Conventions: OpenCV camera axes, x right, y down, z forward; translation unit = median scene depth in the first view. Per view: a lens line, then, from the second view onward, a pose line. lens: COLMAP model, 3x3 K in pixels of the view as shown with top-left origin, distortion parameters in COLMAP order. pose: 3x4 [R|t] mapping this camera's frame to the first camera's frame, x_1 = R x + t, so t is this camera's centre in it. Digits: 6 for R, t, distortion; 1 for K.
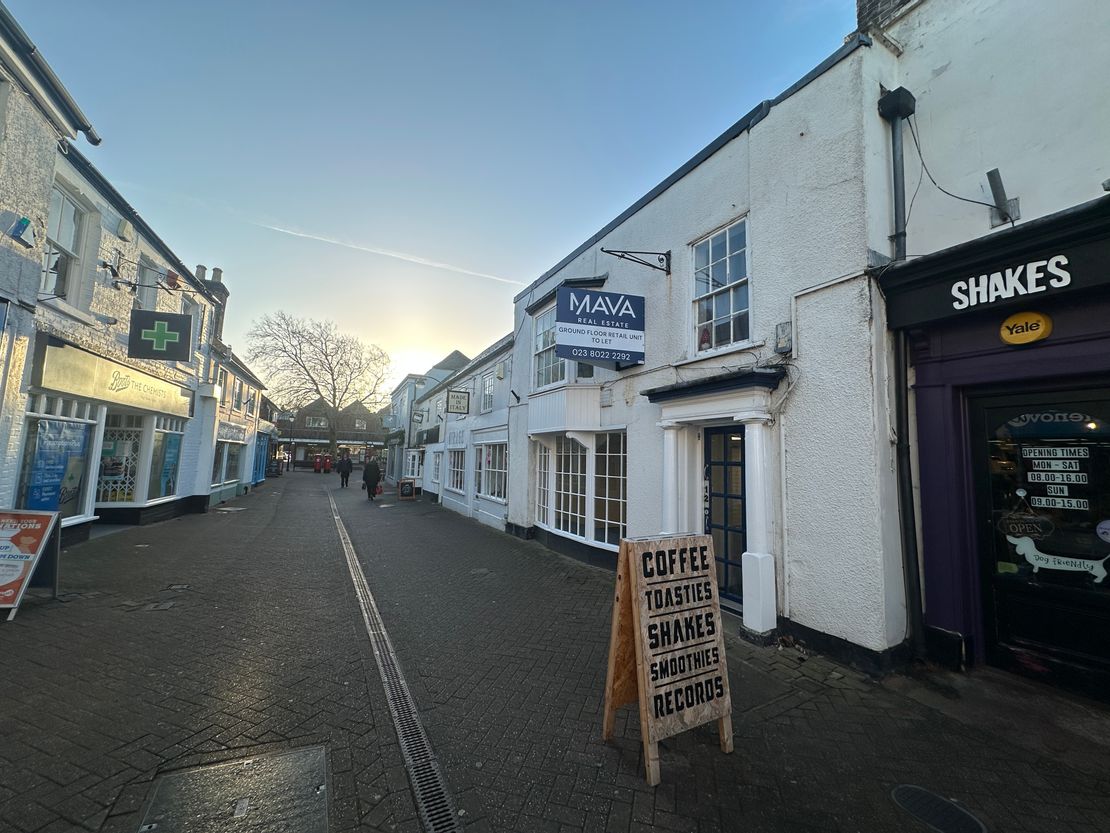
lens RADIAL K [[440.0, 0, 553.3], [0, 440.0, 417.1], [0, 0, 1]] dist [-0.000327, -0.000066]
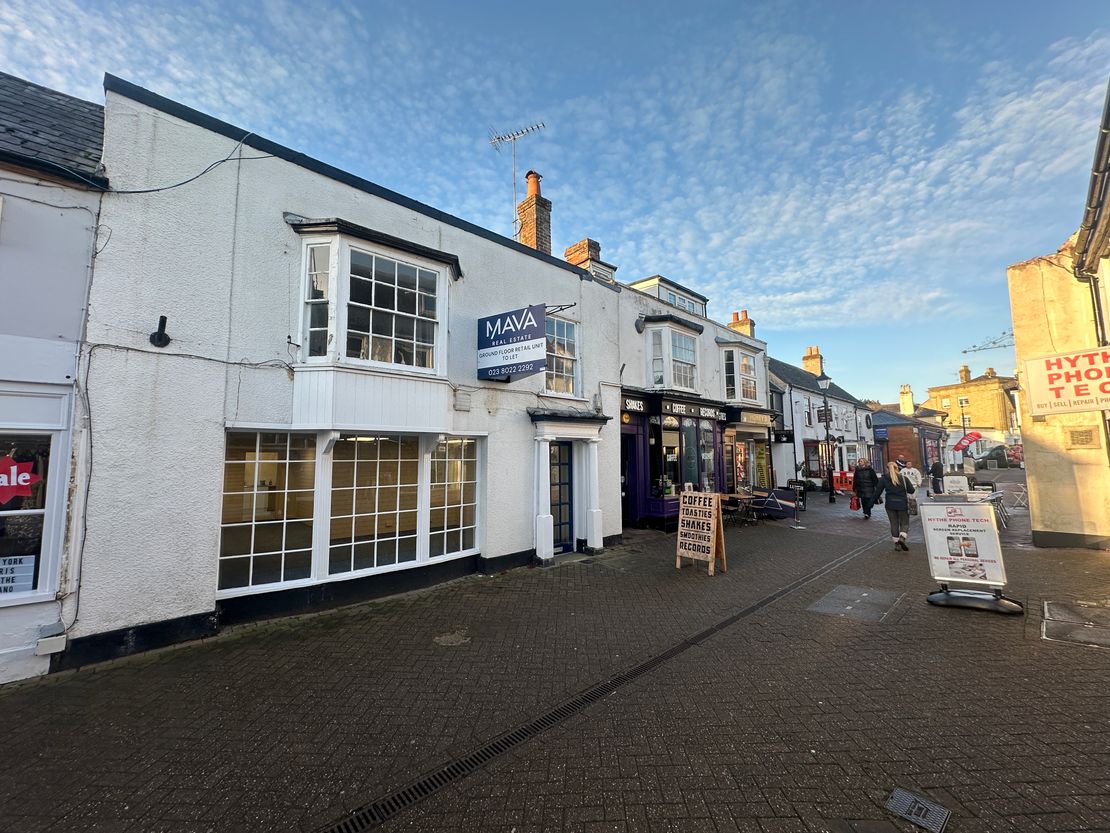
lens RADIAL K [[440.0, 0, 553.3], [0, 440.0, 417.1], [0, 0, 1]] dist [-0.000327, -0.000066]
pose [[-0.246408, 0.051593, 0.967792, -0.925103], [-0.100662, 0.991819, -0.078504, 0.047843], [-0.963924, -0.116764, -0.239198, 1.106981]]
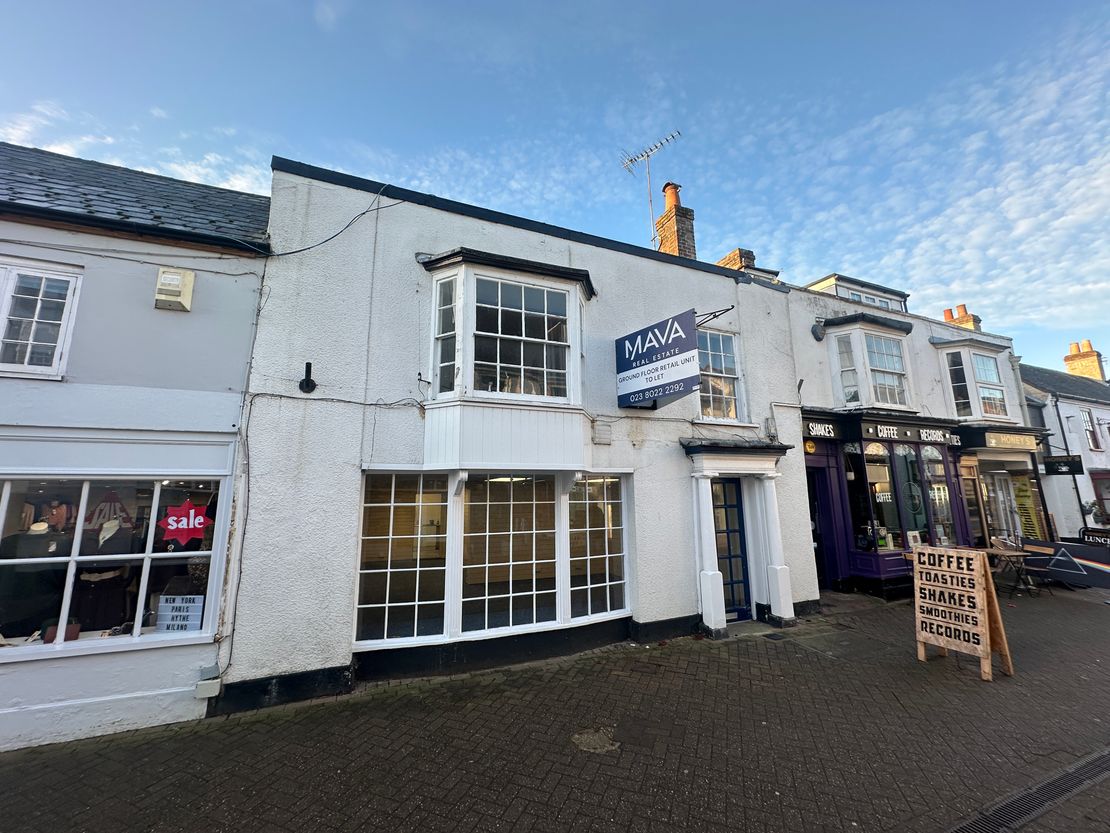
lens RADIAL K [[440.0, 0, 553.3], [0, 440.0, 417.1], [0, 0, 1]] dist [-0.000327, -0.000066]
pose [[0.094107, 0.141765, 0.985417, -0.773806], [-0.085688, 0.987290, -0.133851, 0.047142], [-0.991868, -0.071842, 0.105058, 1.076181]]
